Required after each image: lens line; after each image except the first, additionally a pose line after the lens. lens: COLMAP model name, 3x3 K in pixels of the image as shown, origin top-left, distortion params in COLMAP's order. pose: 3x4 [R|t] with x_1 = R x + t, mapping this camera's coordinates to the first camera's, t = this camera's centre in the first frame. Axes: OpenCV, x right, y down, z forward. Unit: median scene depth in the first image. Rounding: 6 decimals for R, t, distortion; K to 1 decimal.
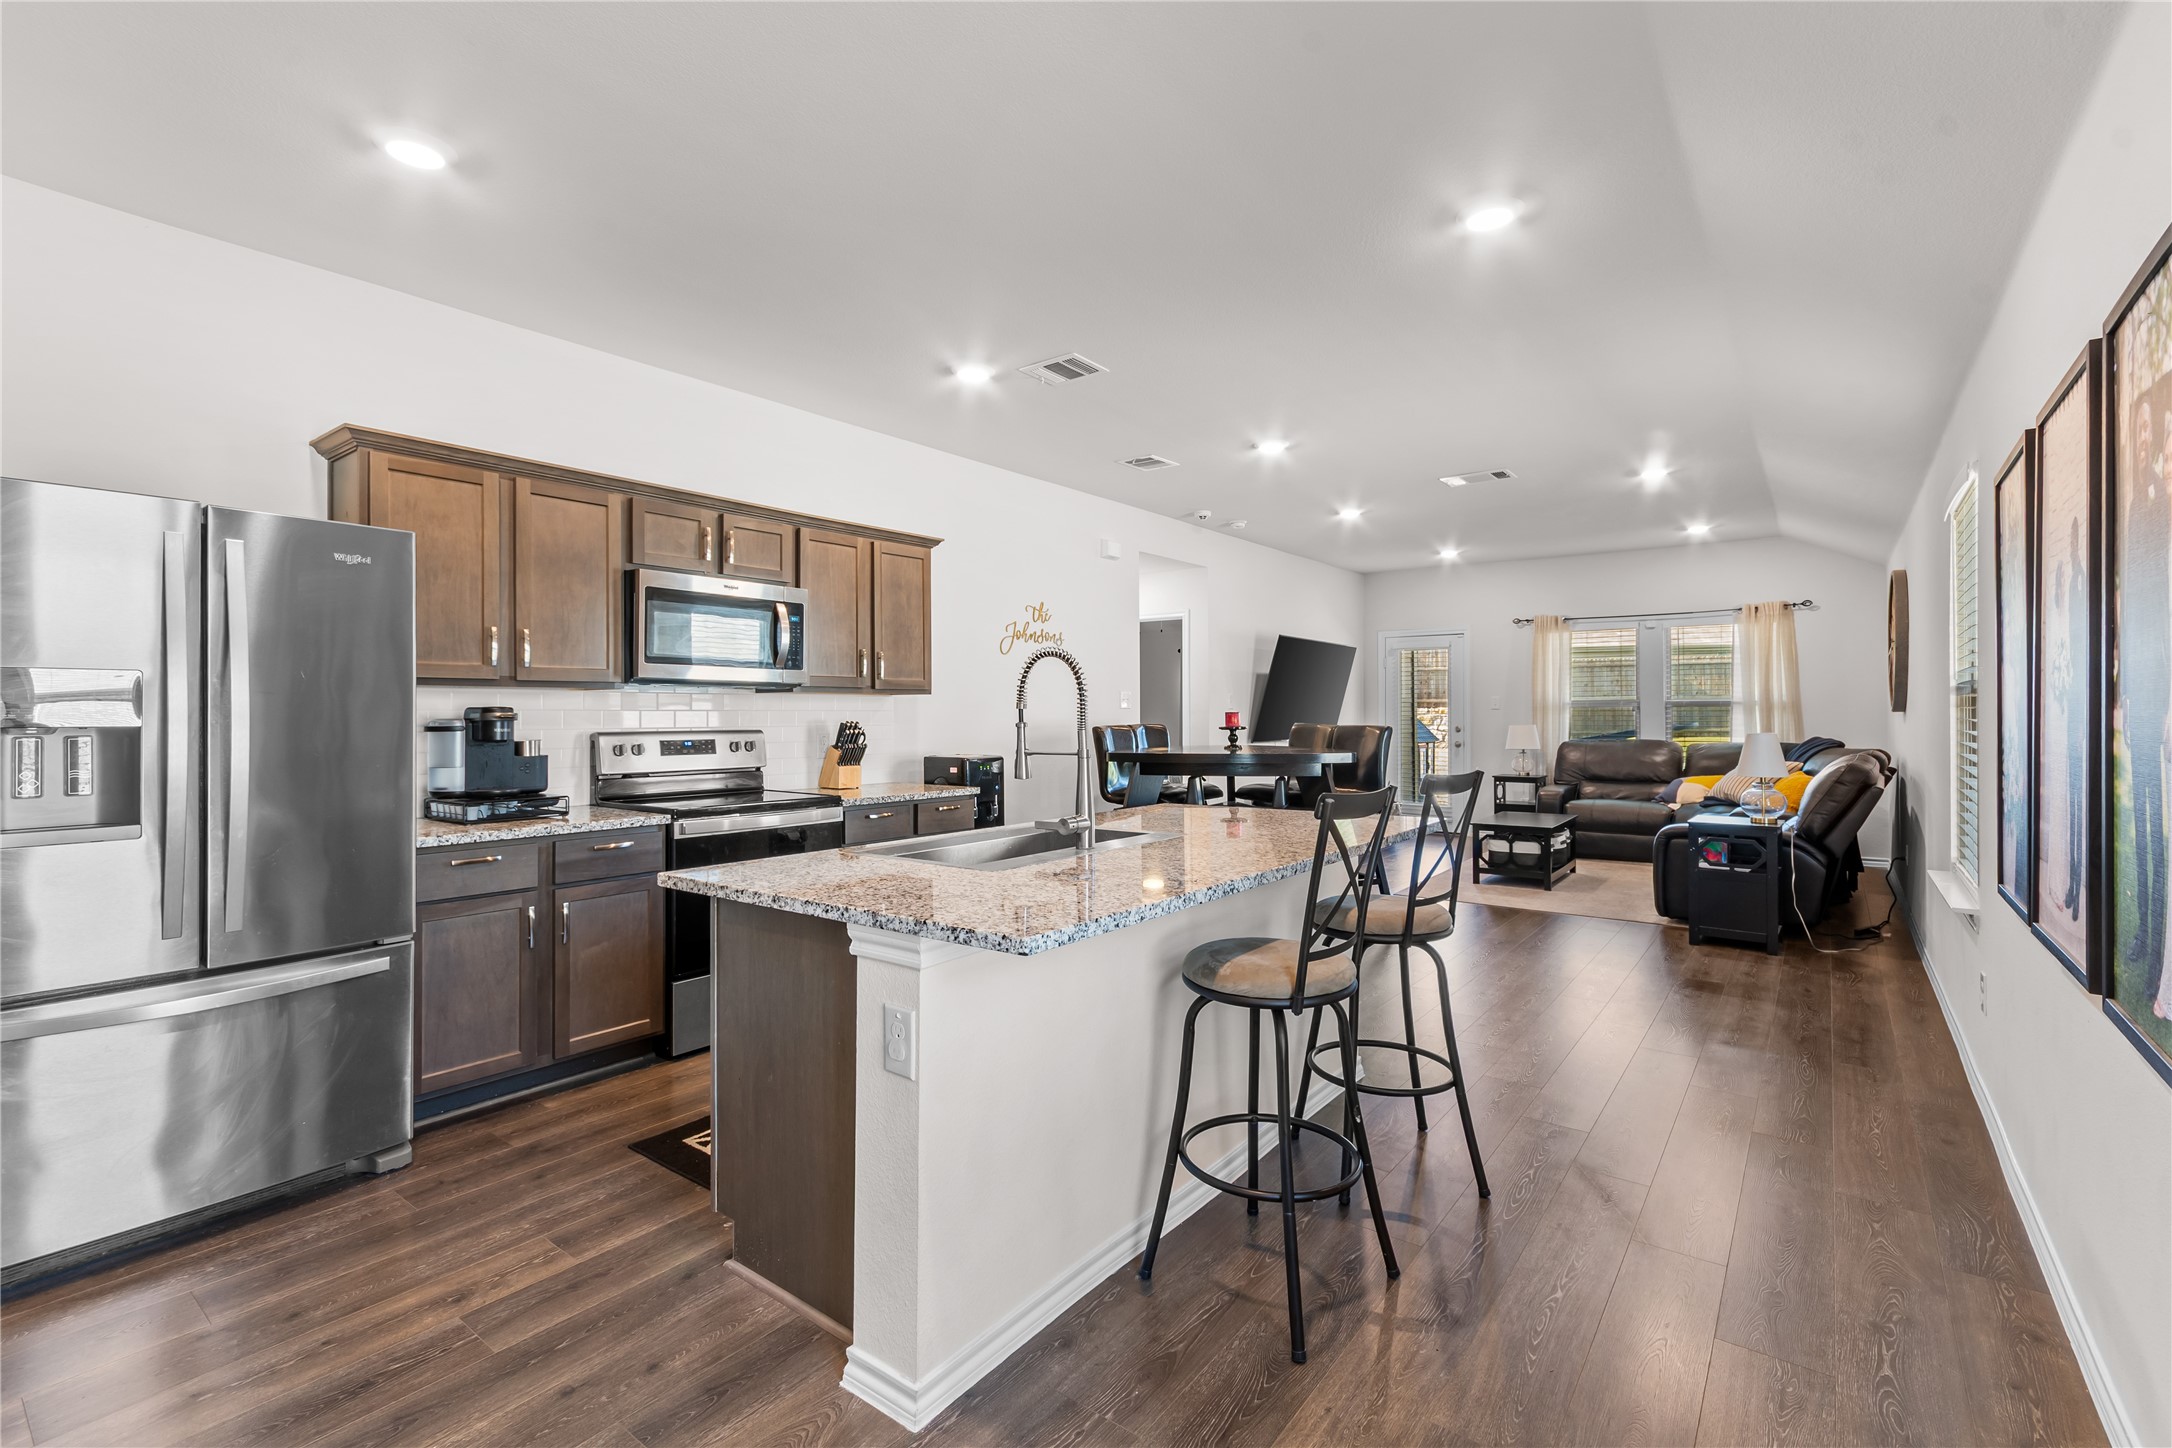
lens RADIAL K [[961.5, 0, 1076.9], [0, 961.5, 710.8], [0, 0, 1]] dist [0.005016, -0.000506]
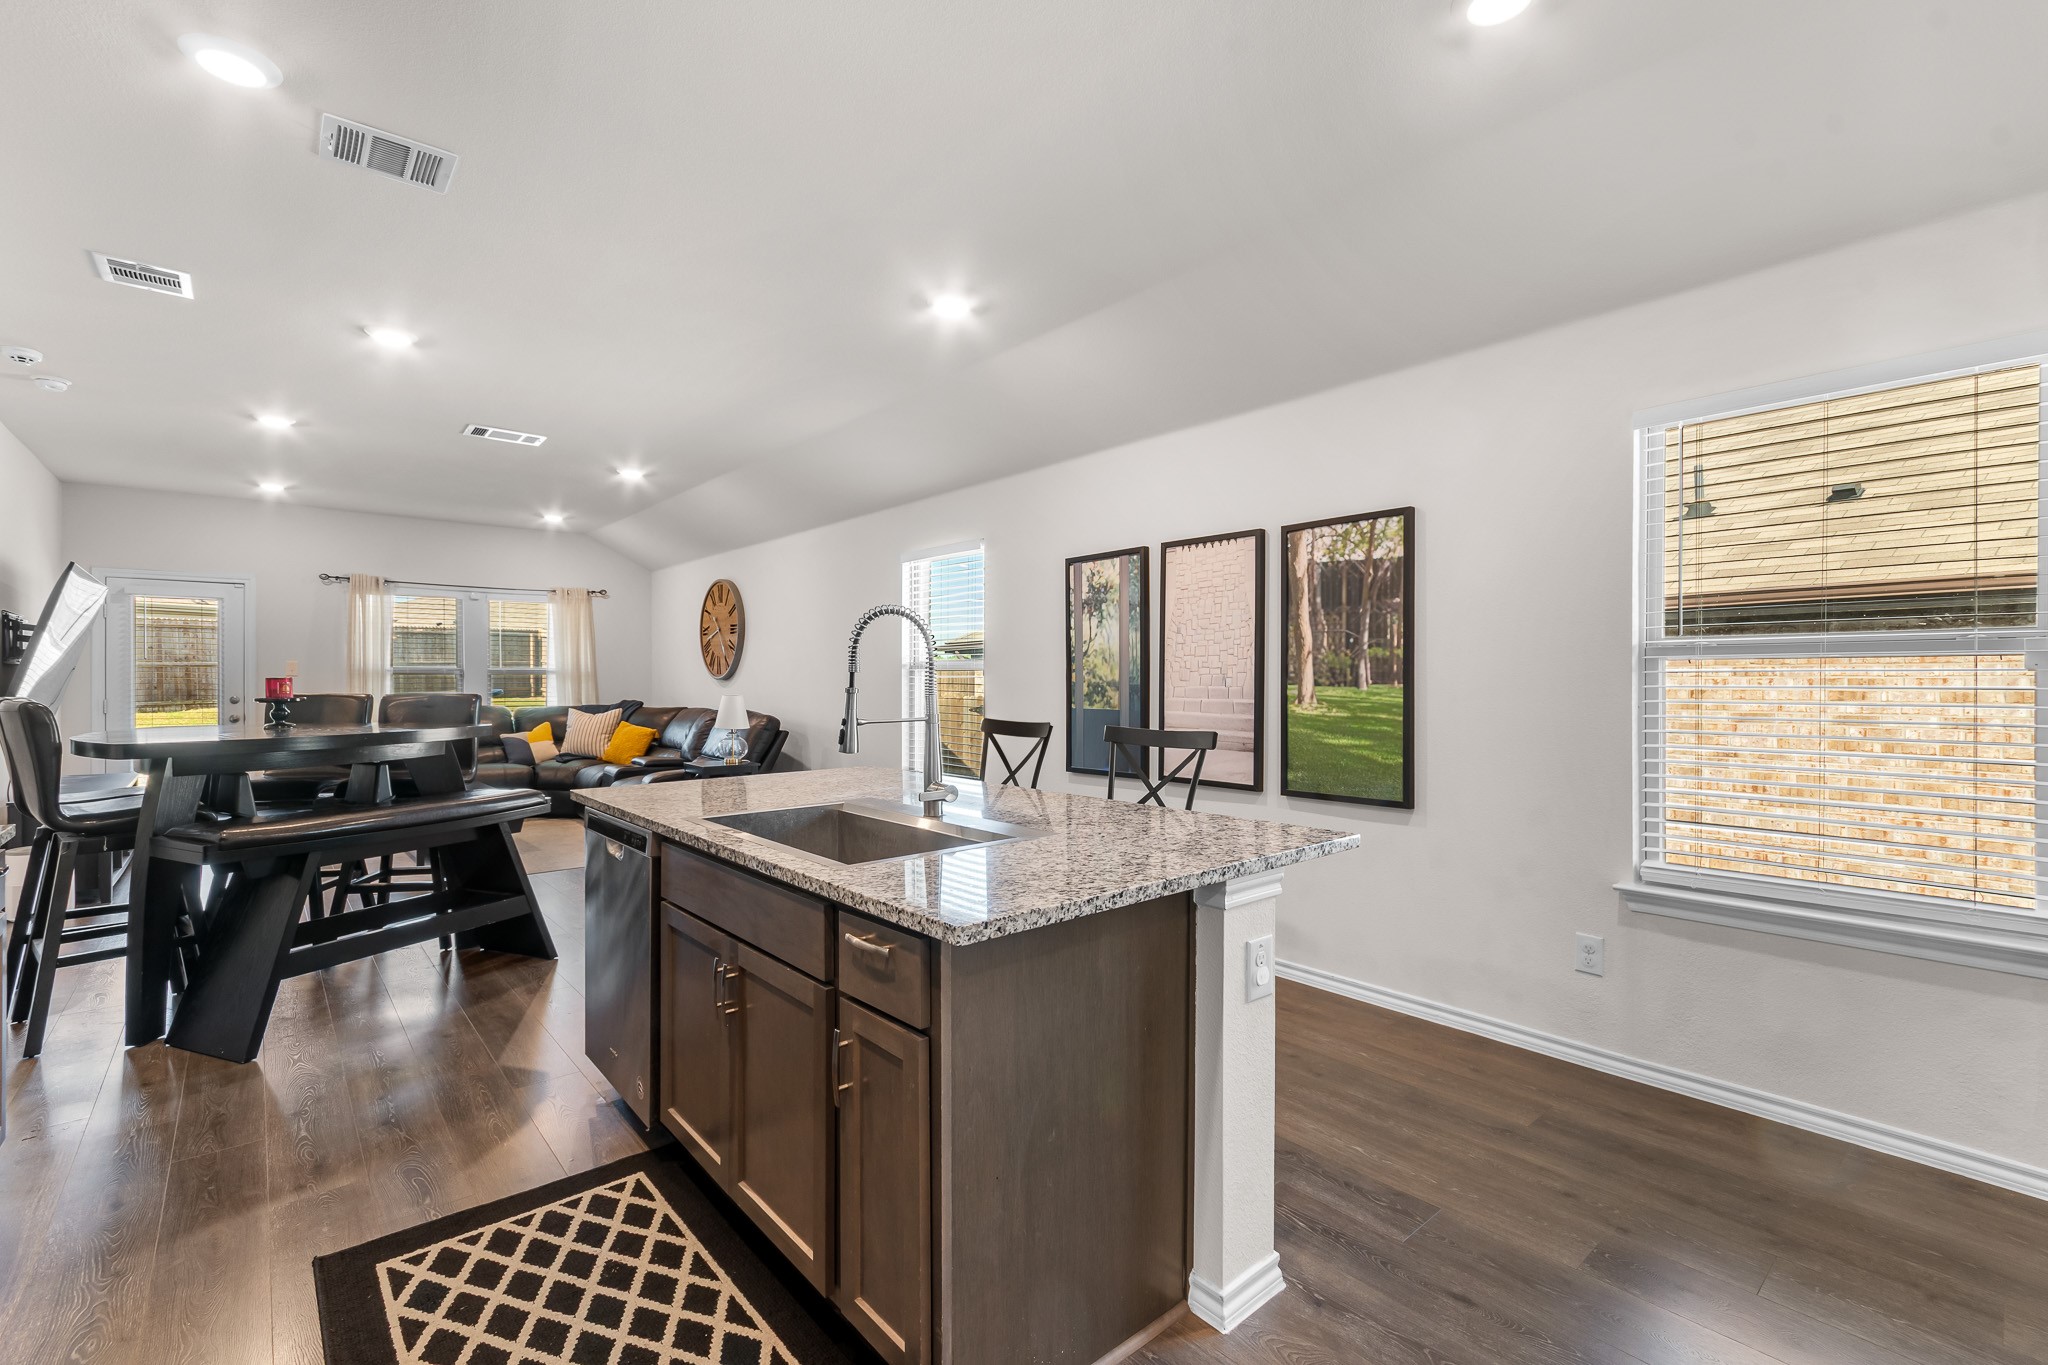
lens RADIAL K [[906.6, 0, 1033.1], [0, 906.6, 685.0], [0, 0, 1]] dist [0.005016, -0.000506]
pose [[0.196847, -0.004072, 0.980426, -0.340239], [-0.001746, 0.999988, 0.004503, 0.002186], [-0.980433, -0.002599, 0.196838, 0.280992]]
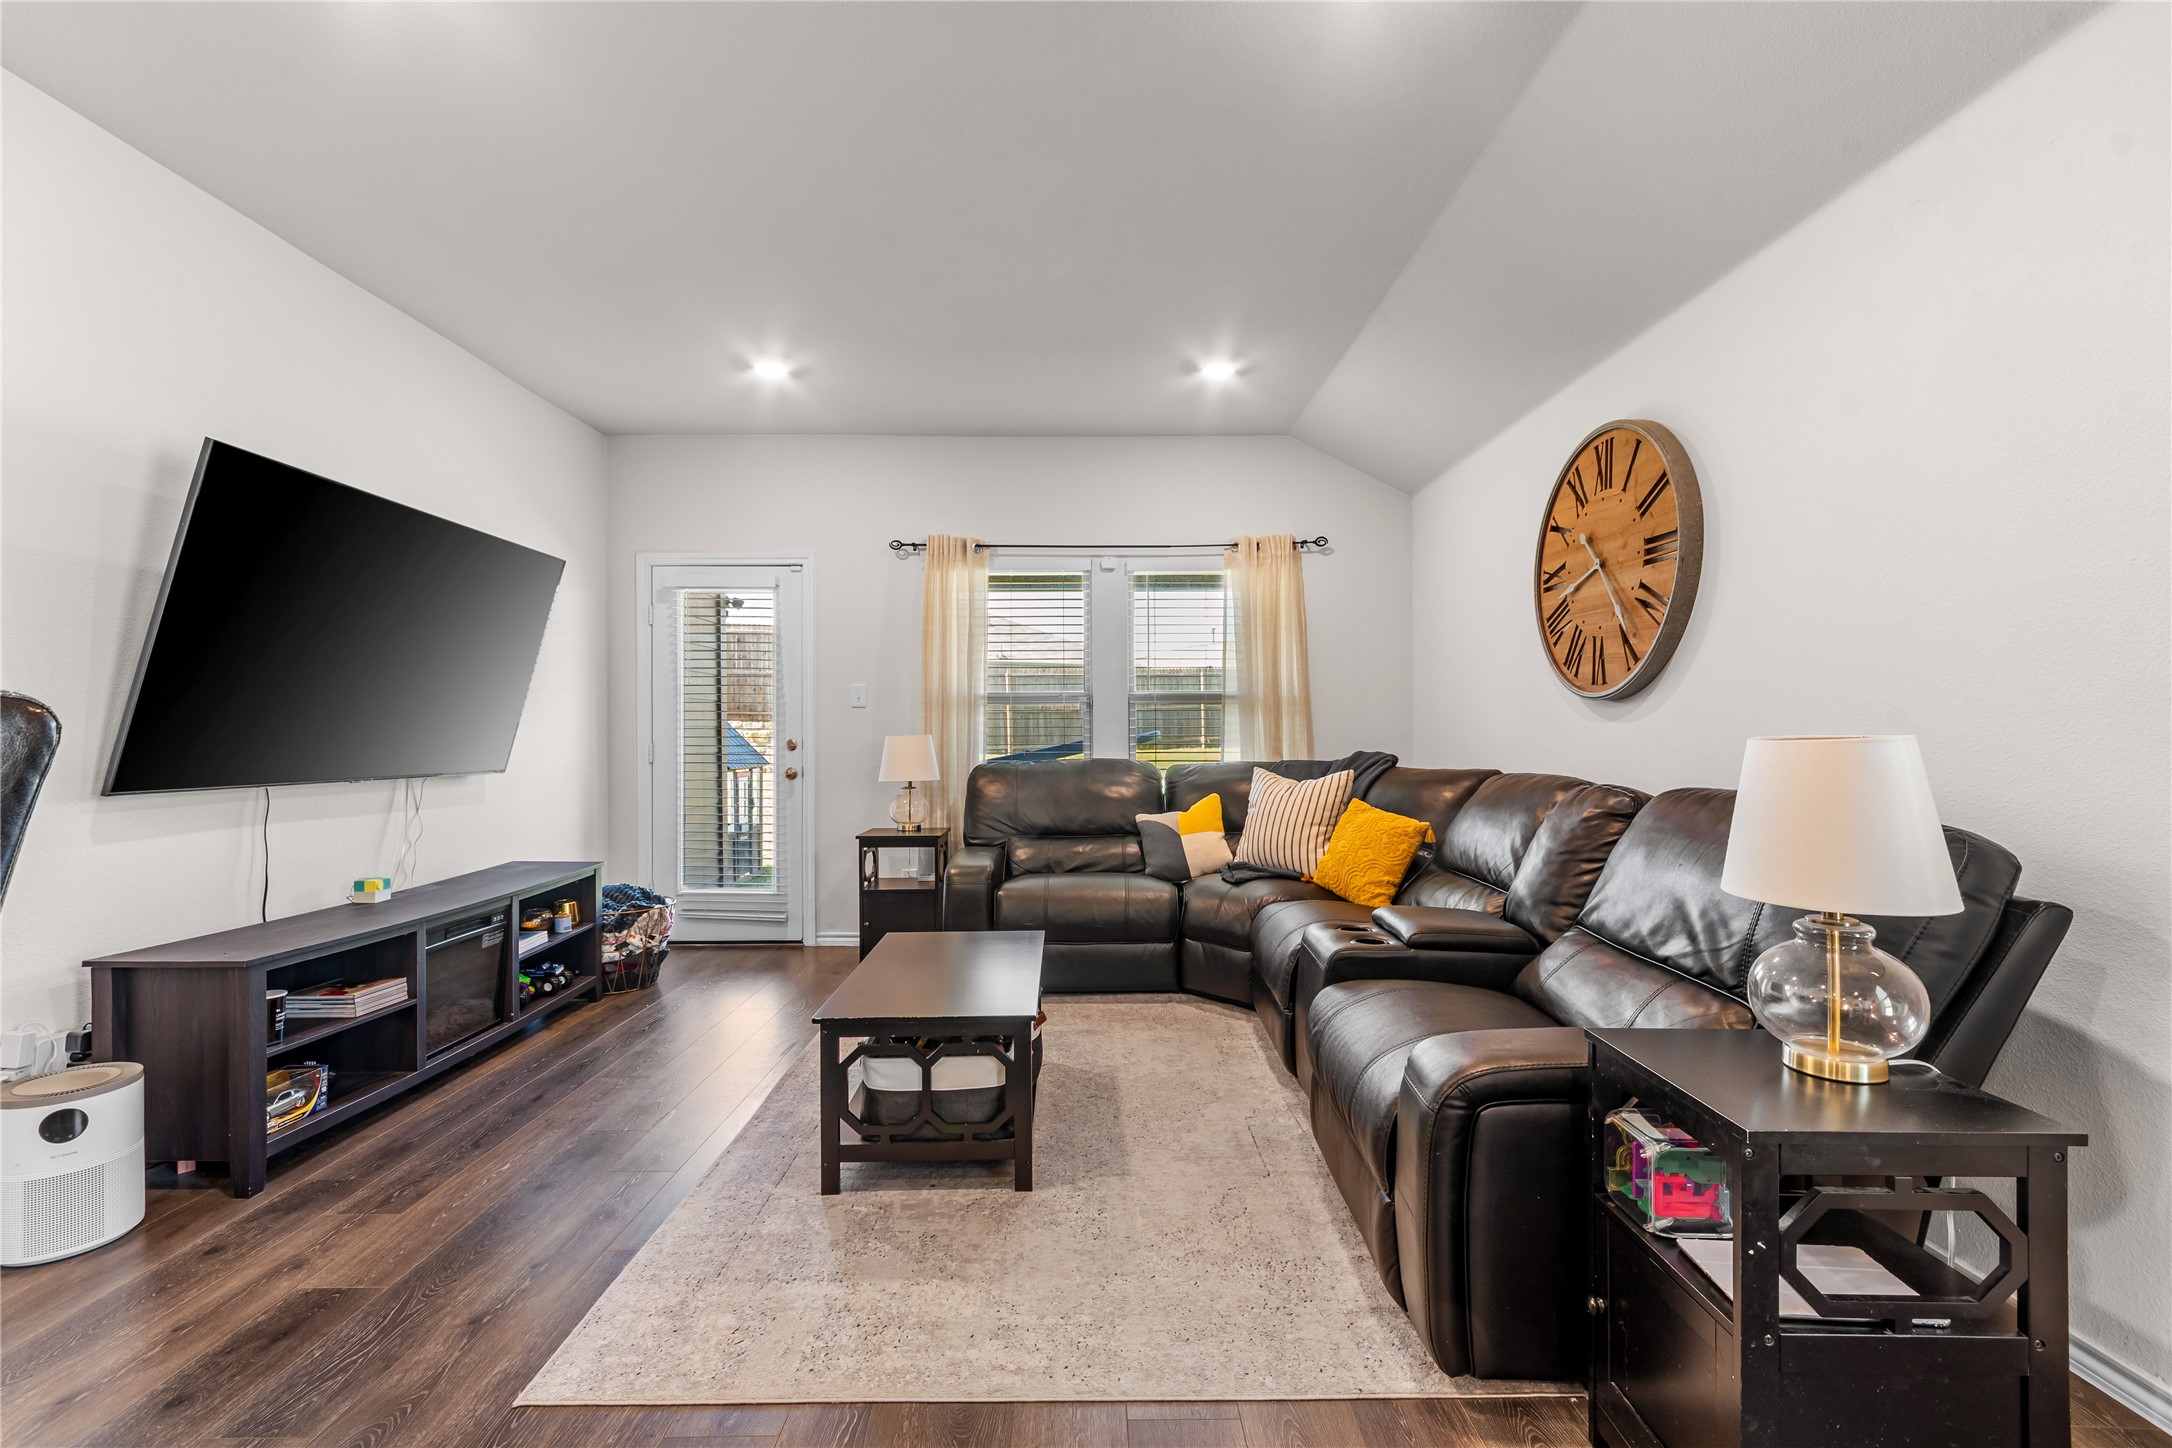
lens RADIAL K [[961.5, 0, 1081.8], [0, 961.5, 723.5], [0, 0, 1]] dist [0.005016, -0.000506]
pose [[0.789626, 0.004644, 0.613571, 0.298028], [-0.000071, 0.999972, -0.007478, 0.016900], [-0.613589, 0.005861, 0.789604, 0.730887]]
